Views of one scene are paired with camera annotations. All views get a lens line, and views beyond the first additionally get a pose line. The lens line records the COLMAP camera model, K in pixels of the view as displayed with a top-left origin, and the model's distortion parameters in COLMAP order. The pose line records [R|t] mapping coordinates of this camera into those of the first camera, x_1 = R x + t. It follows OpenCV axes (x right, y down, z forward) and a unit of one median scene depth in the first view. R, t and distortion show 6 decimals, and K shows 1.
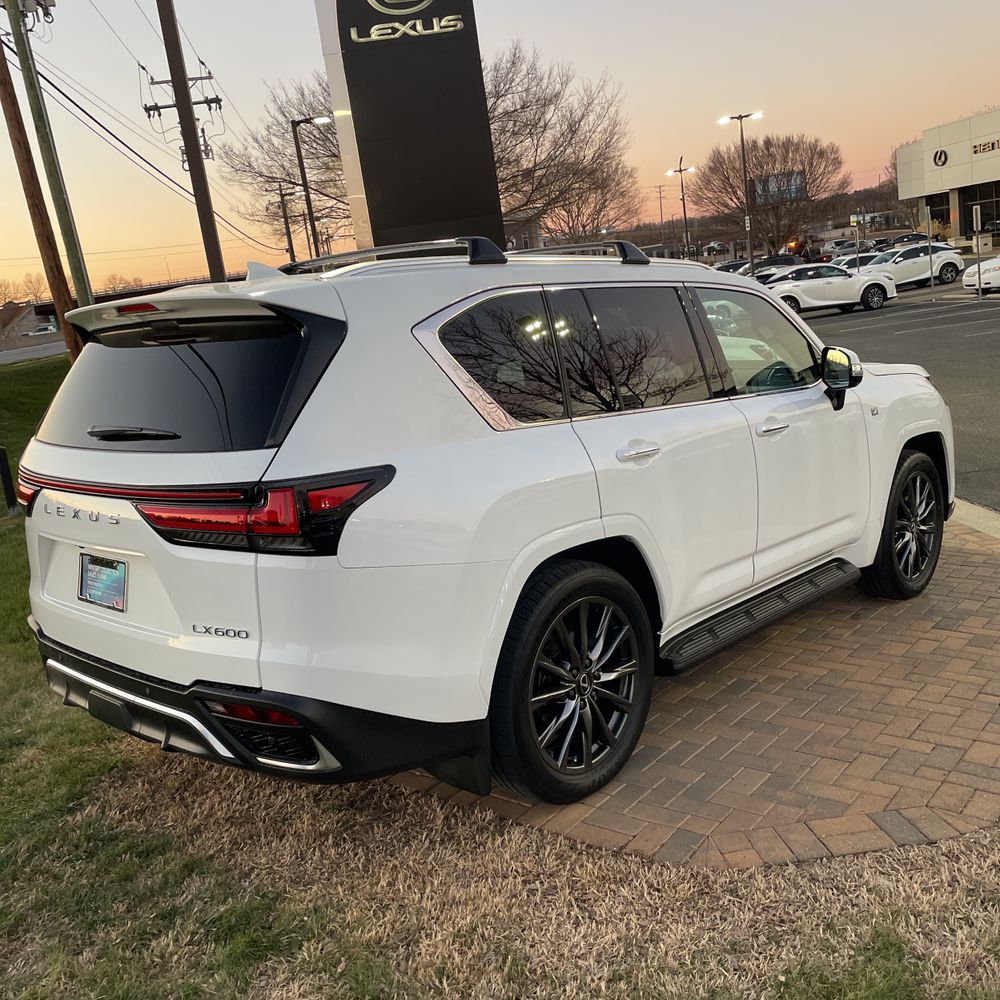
lens RADIAL K [[1016.1, 0, 506.7], [0, 1016.1, 496.0], [0, 0, 1]] dist [0.046638, 0.000000]
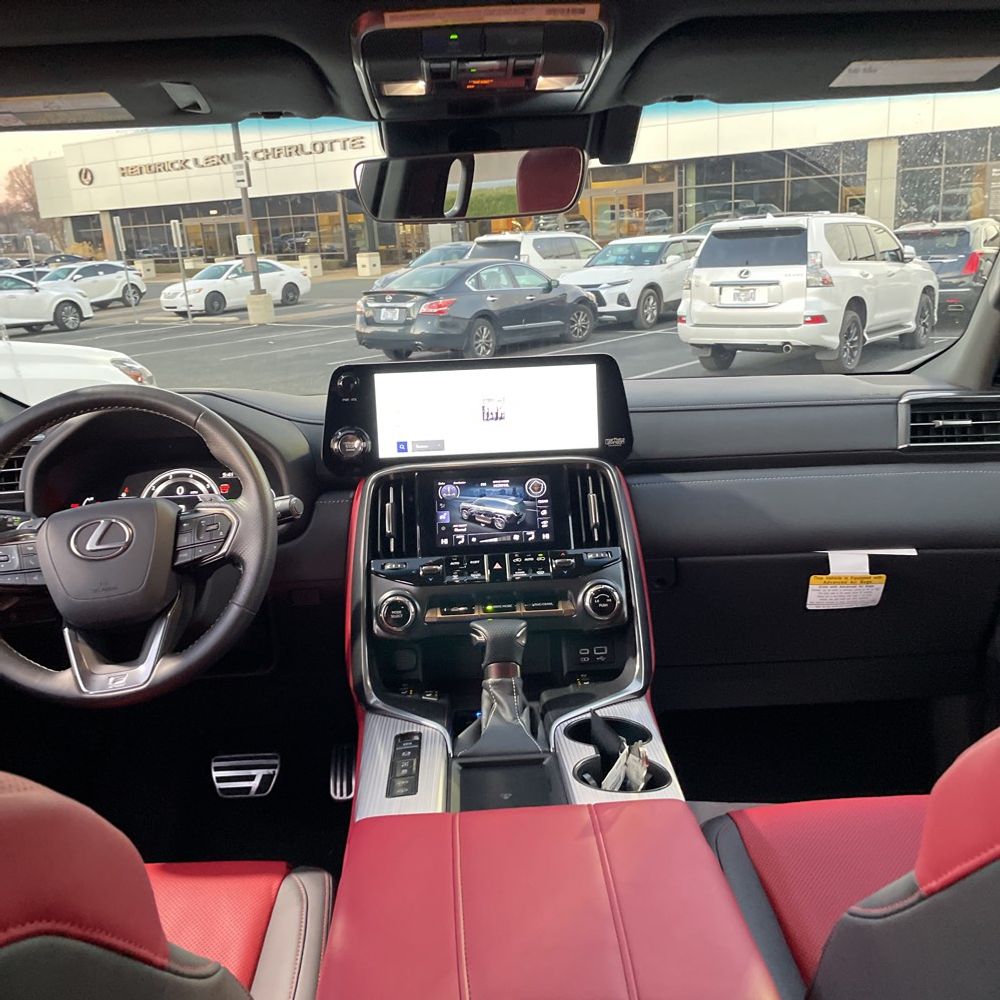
lens RADIAL K [[1016.1, 0, 503.0], [0, 1016.1, 491.5], [0, 0, 1]] dist [0.046638, 0.000000]
pose [[0.705515, -0.096958, 0.702031, -0.003037], [0.119012, 0.992738, 0.017505, -0.019356], [-0.698631, 0.071200, 0.711931, 0.139719]]
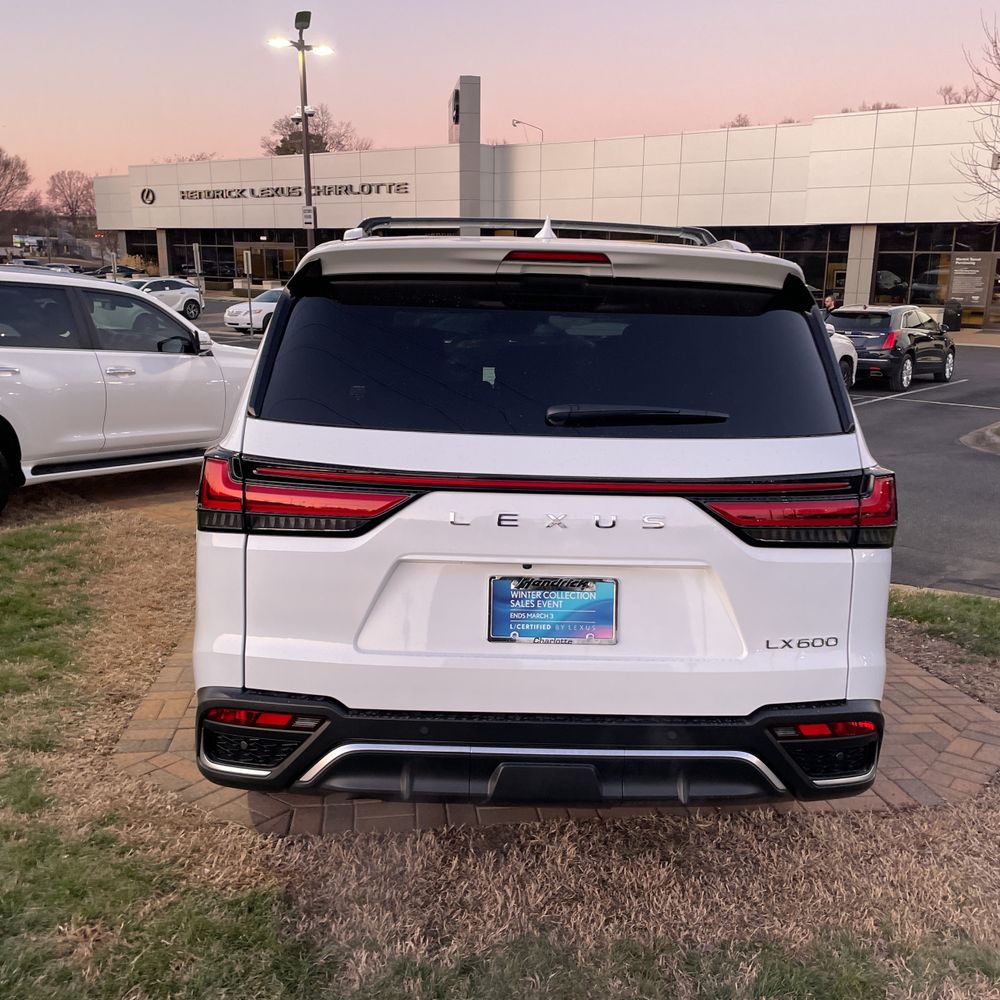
lens RADIAL K [[1016.1, 0, 507.1], [0, 1016.1, 503.4], [0, 0, 1]] dist [0.046638, 0.000000]
pose [[0.712167, -0.025788, 0.701537, -0.093900], [0.042280, 0.999087, -0.006195, 0.000716], [-0.700736, 0.034073, 0.712606, 0.048219]]
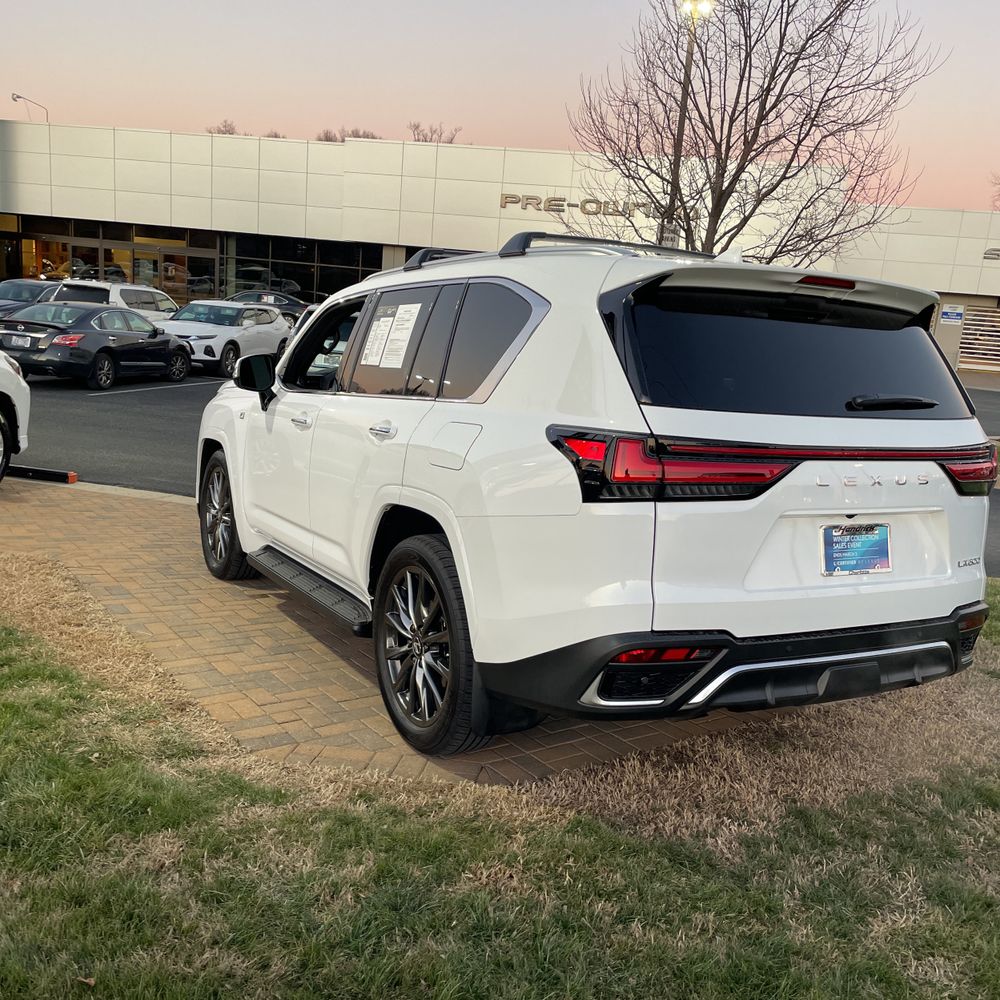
lens RADIAL K [[1016.1, 0, 495.3], [0, 1016.1, 509.4], [0, 0, 1]] dist [0.046638, 0.000000]
pose [[0.306801, -0.046760, 0.950624, -0.144886], [0.083166, 0.996289, 0.022166, -0.000761], [-0.948133, 0.072259, 0.309551, 0.101681]]
